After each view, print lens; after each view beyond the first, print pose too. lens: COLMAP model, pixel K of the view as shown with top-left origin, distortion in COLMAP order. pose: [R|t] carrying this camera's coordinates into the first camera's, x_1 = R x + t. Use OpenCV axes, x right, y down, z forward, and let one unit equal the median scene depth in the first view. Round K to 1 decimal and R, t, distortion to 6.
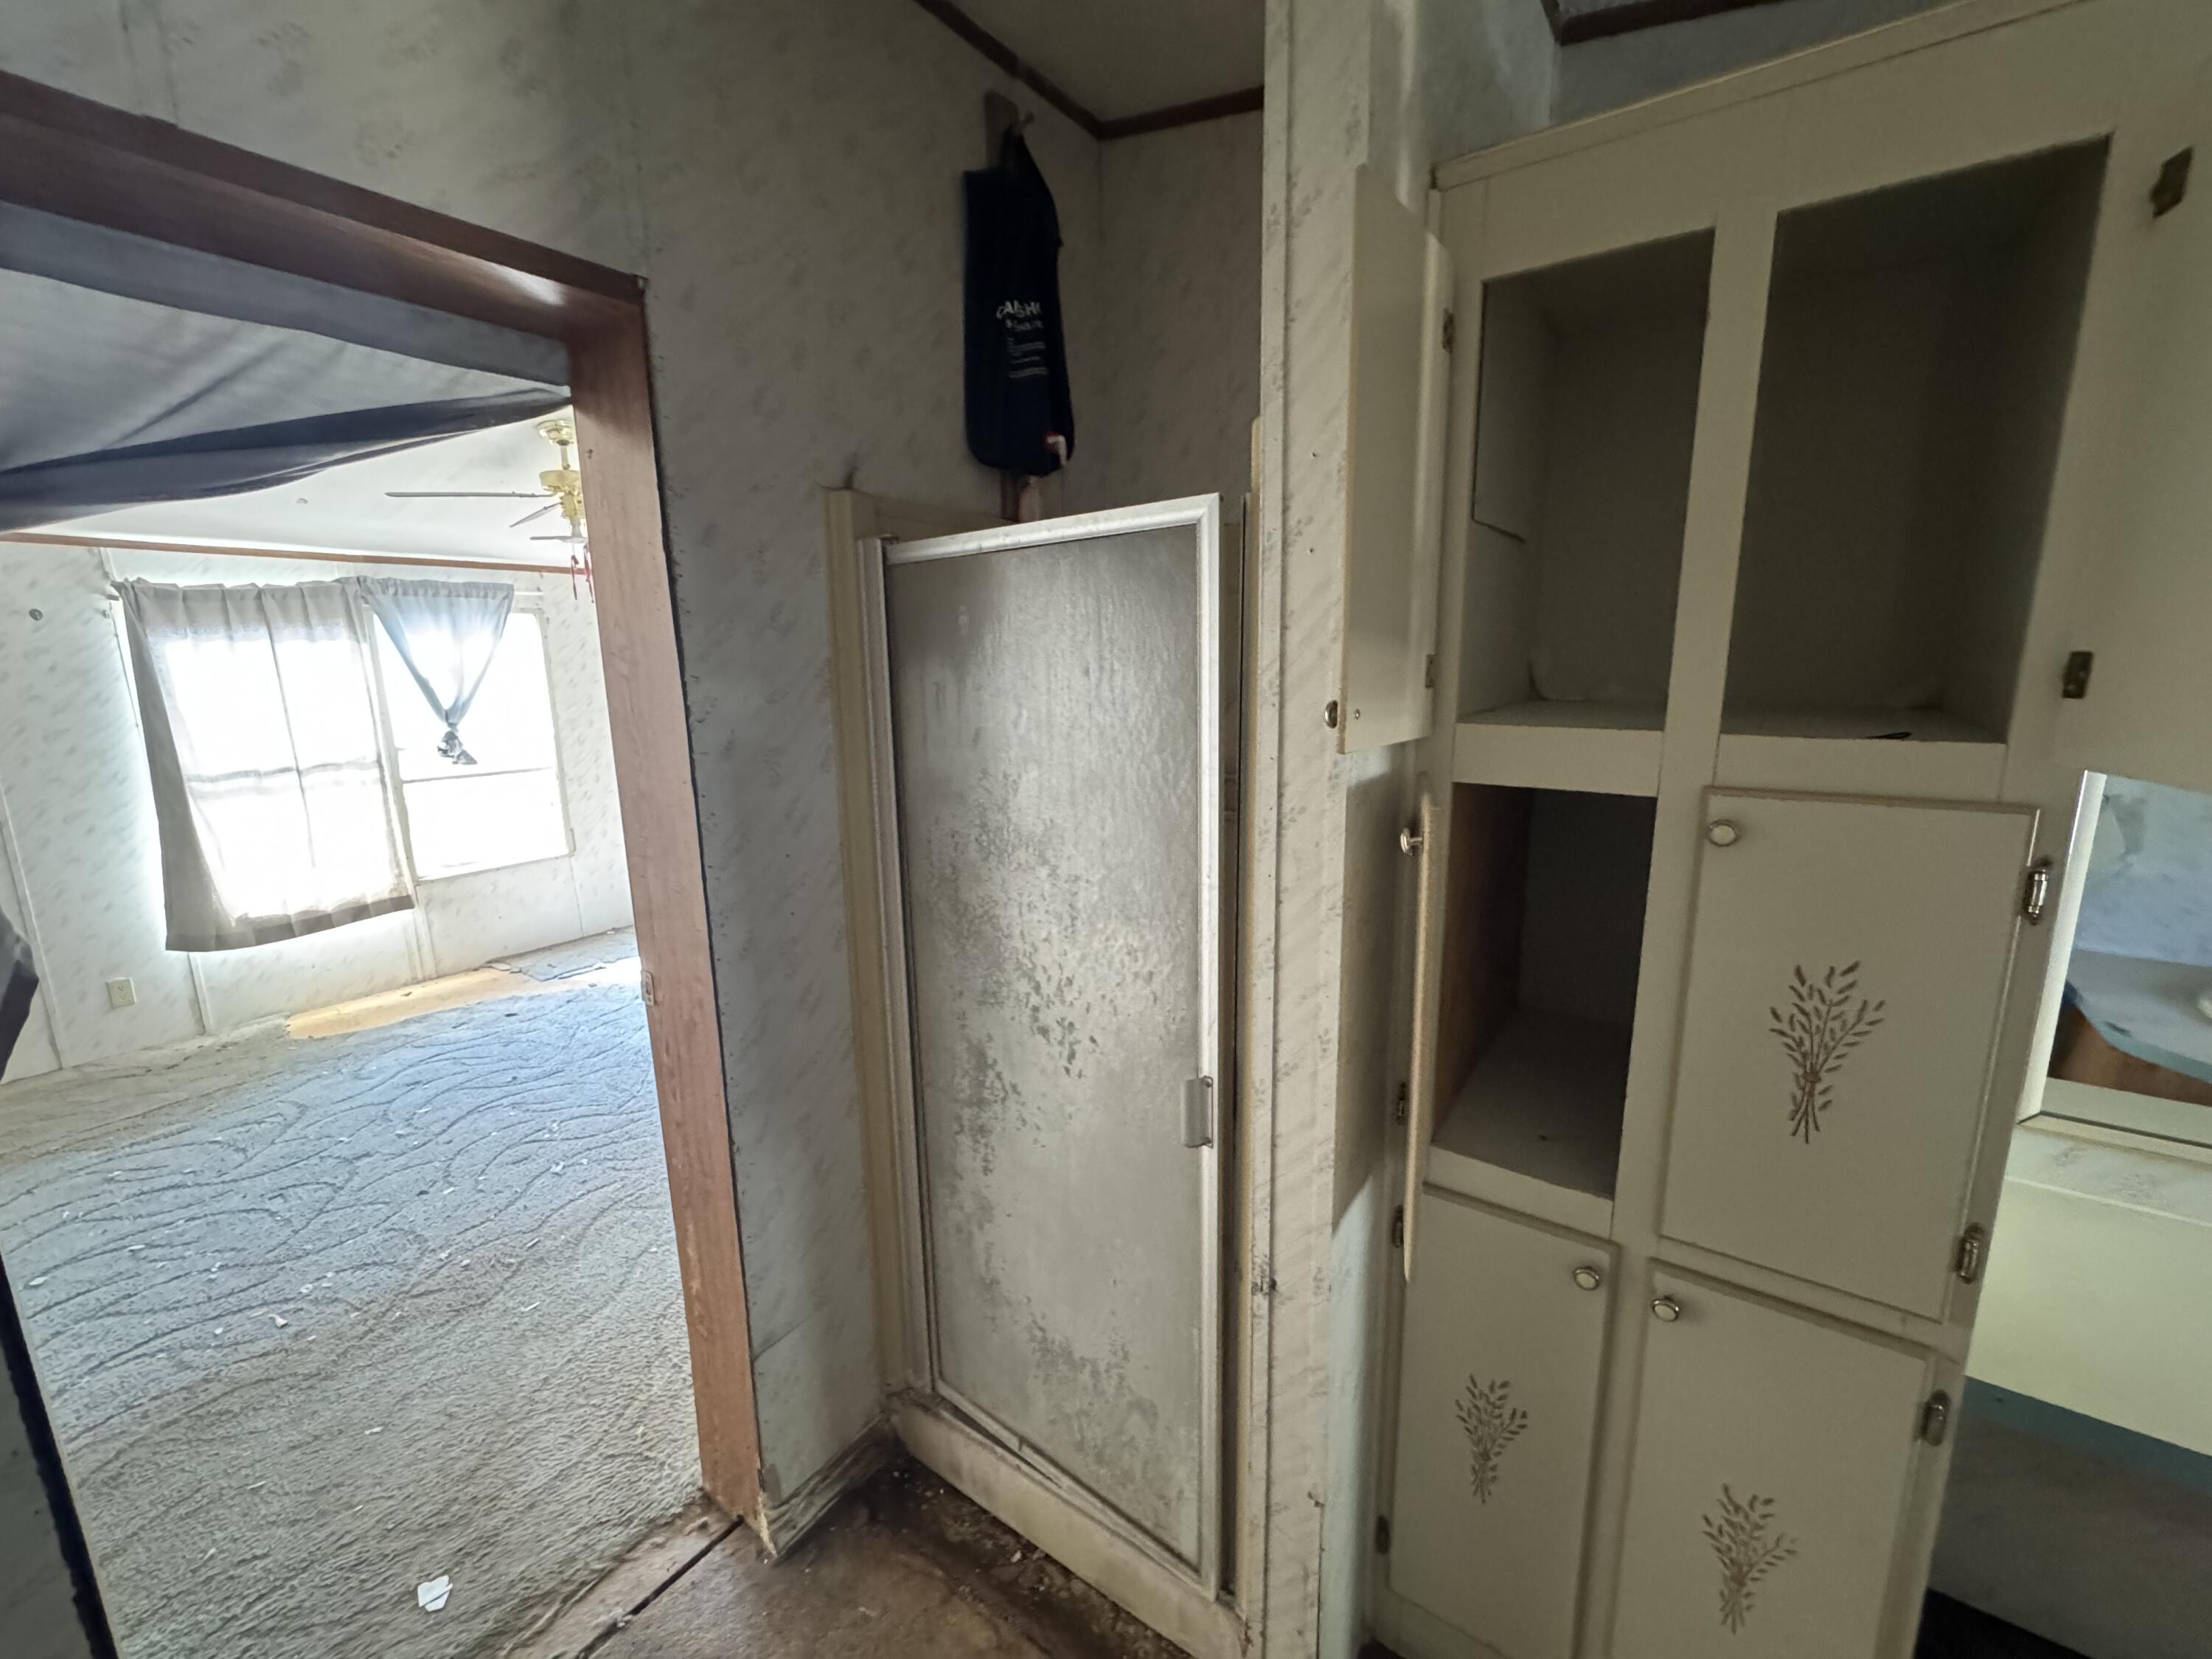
lens RADIAL K [[881.0, 0, 1108.6], [0, 881.0, 827.2], [0, 0, 1]] dist [-0.003393, 0.000369]
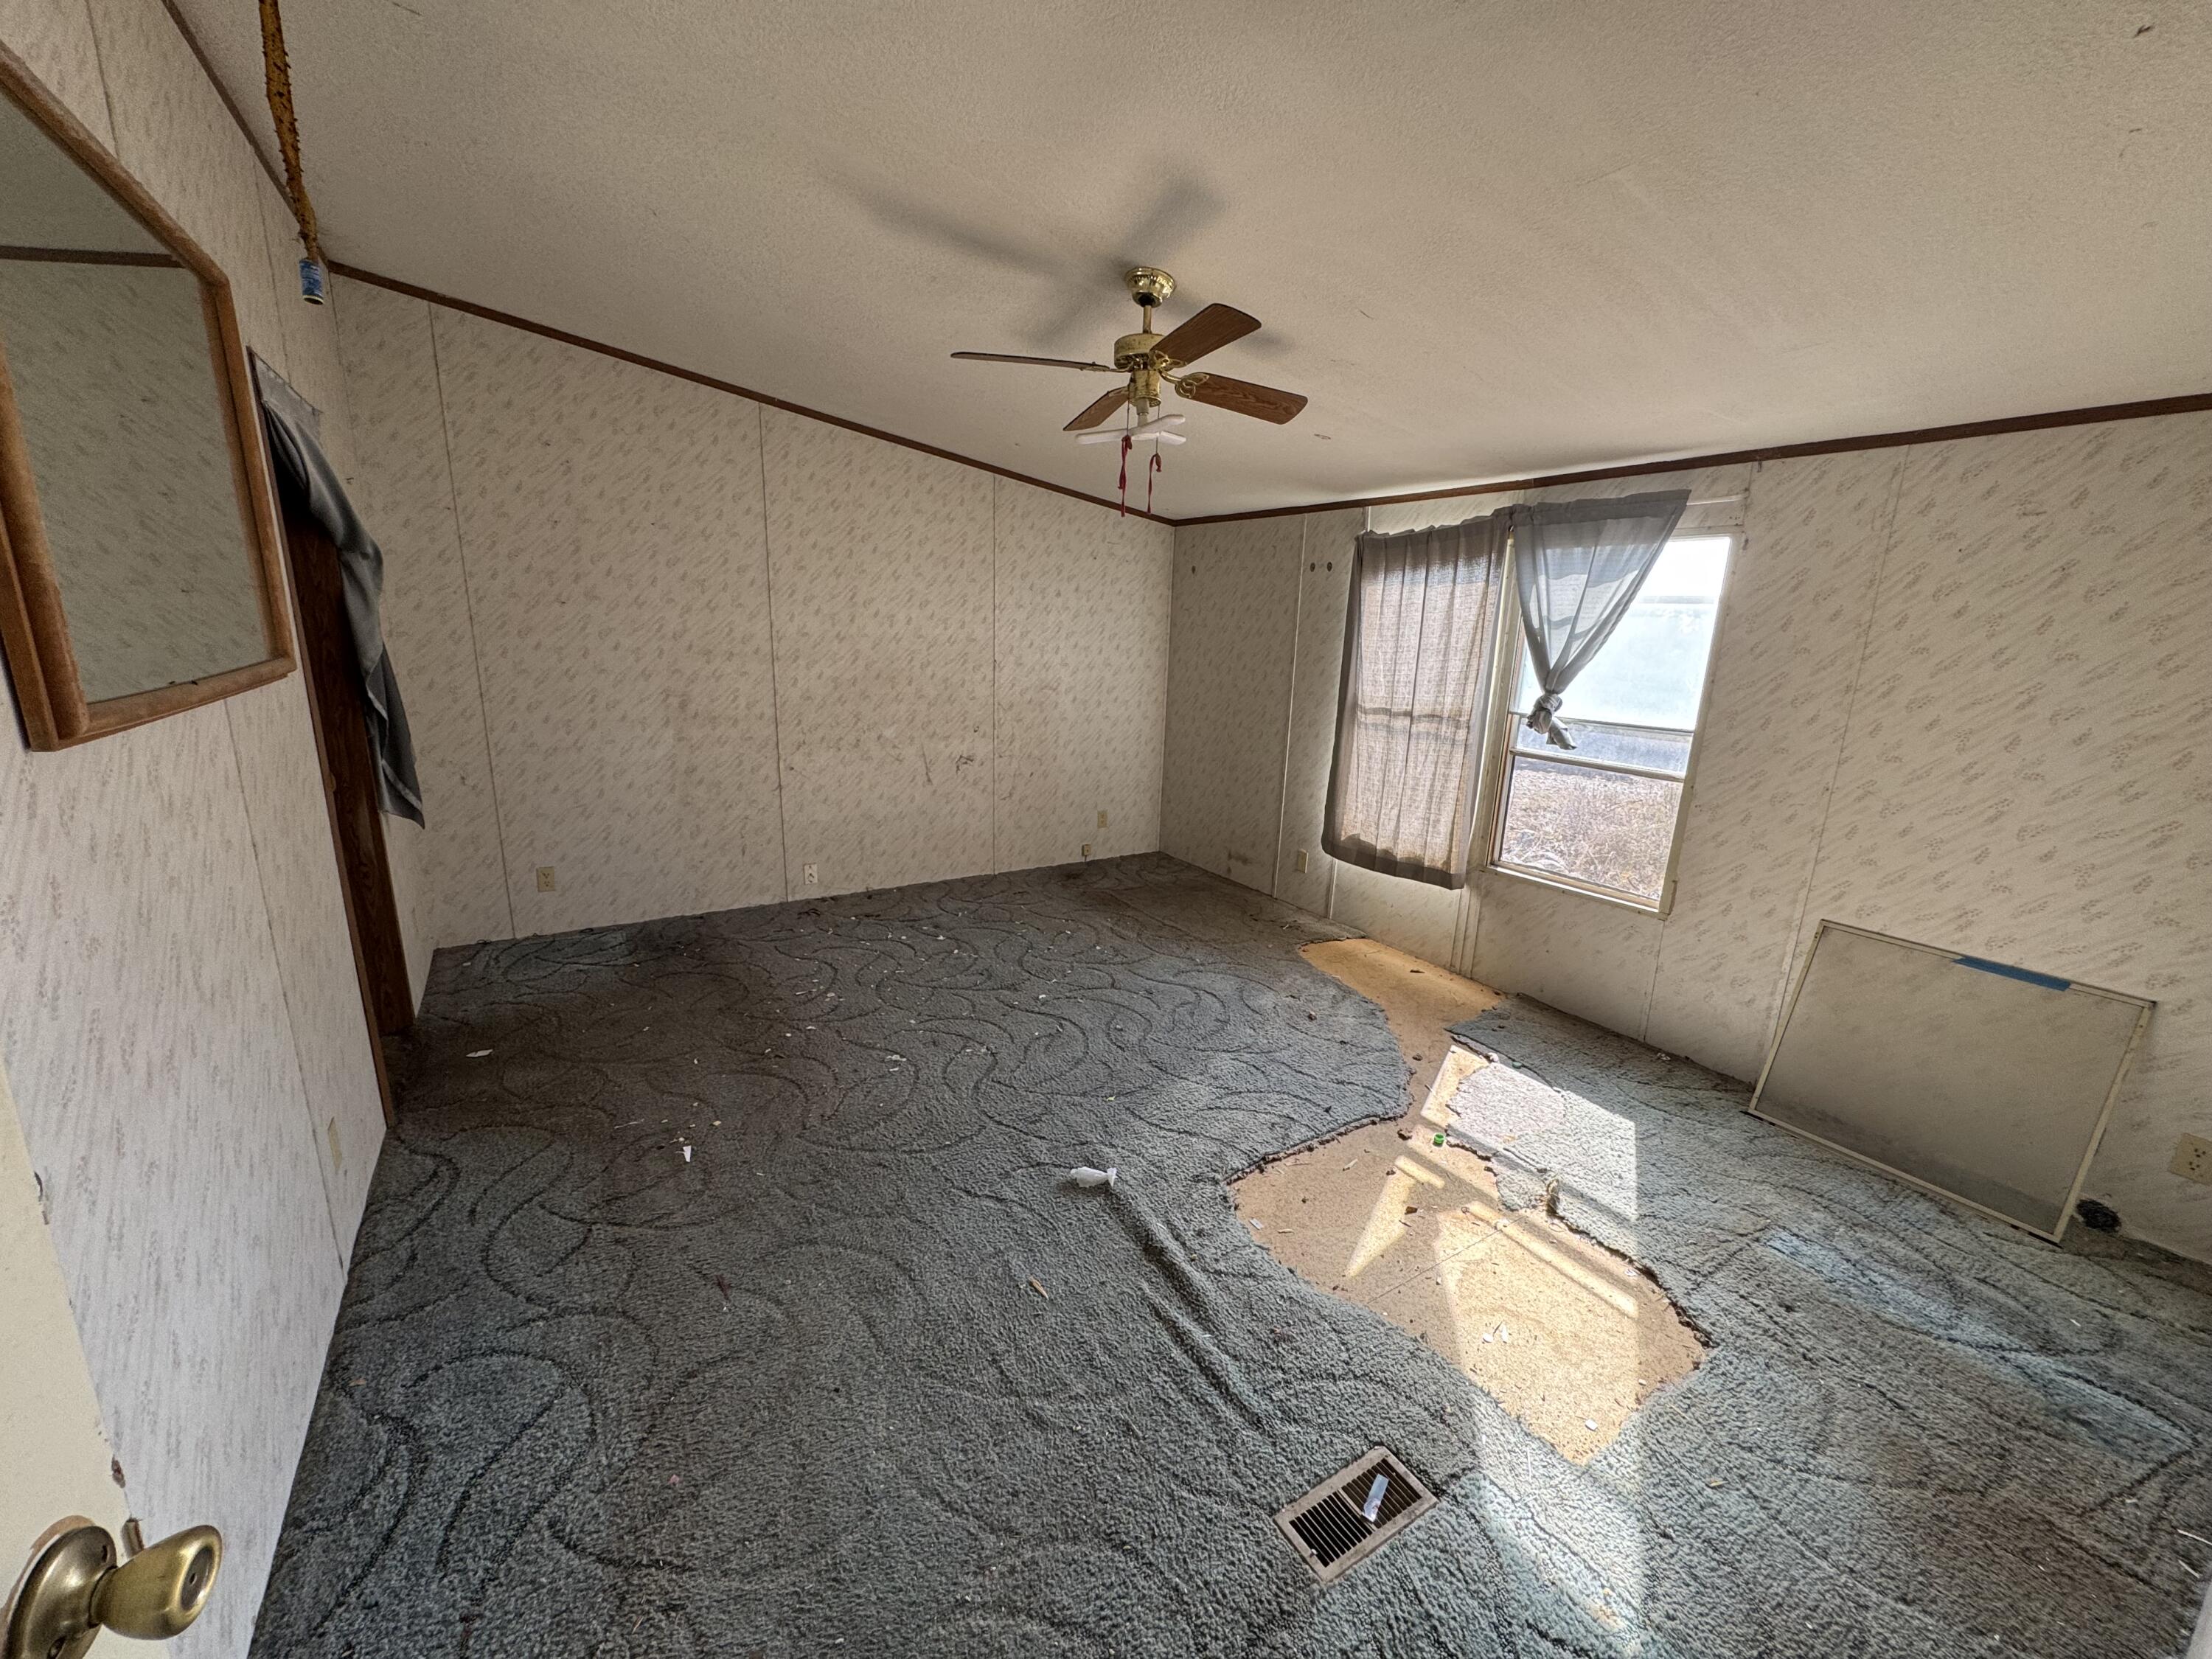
lens RADIAL K [[881.0, 0, 1102.1], [0, 881.0, 822.6], [0, 0, 1]] dist [-0.003393, 0.000369]
pose [[-0.391055, 0.212475, -0.895506, 0.132754], [-0.194658, 0.931882, 0.306110, -0.186821], [0.899547, 0.294023, -0.323058, 1.031362]]
